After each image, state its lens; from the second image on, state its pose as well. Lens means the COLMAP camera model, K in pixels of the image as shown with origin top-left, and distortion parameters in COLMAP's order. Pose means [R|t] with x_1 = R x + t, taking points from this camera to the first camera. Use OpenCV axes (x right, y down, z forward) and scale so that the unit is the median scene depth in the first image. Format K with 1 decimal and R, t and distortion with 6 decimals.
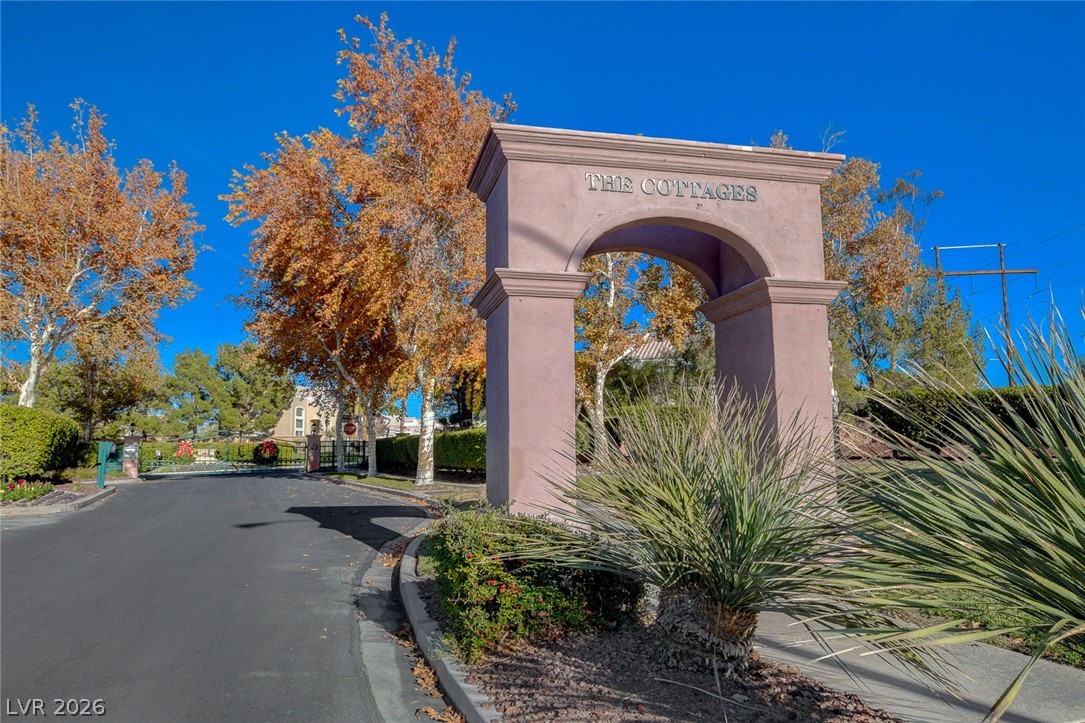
lens RADIAL K [[785.6, 0, 542.4], [0, 785.6, 363.7], [0, 0, 1]] dist [0.003868, 0.001955]
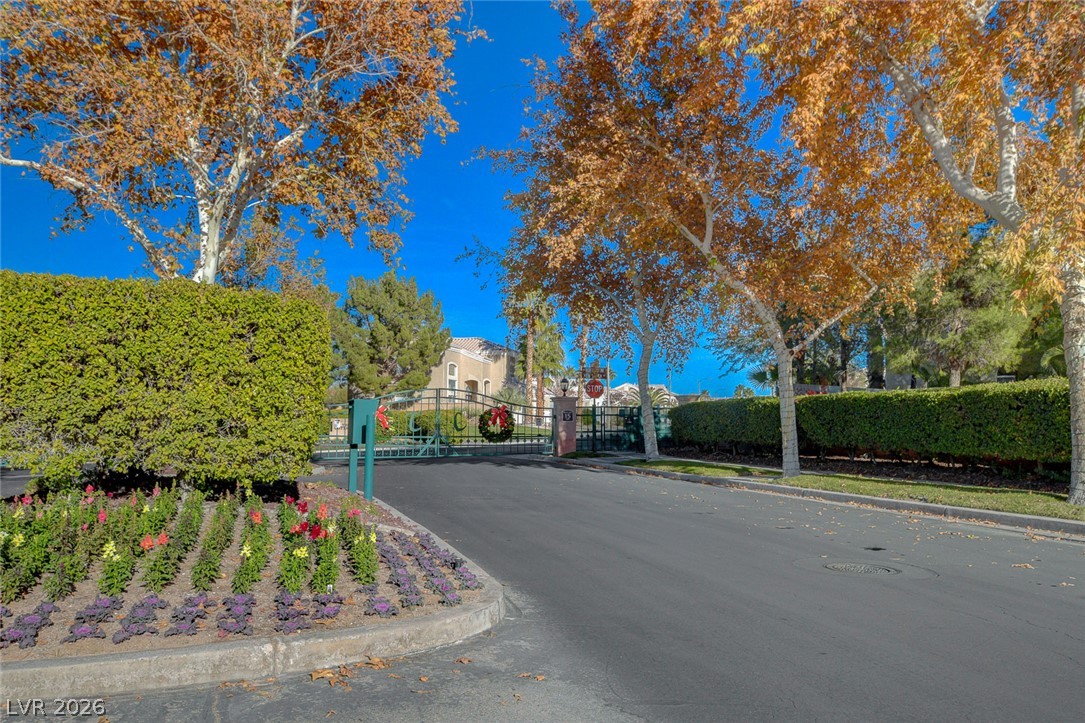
lens RADIAL K [[917.6, 0, 543.4], [0, 917.6, 360.0], [0, 0, 1]] dist [0.005035, 0.005377]
pose [[0.994036, -0.003918, -0.108982, -0.141270], [0.008369, 0.999148, 0.040410, 0.020016], [0.108731, -0.041081, 0.993222, 0.170932]]
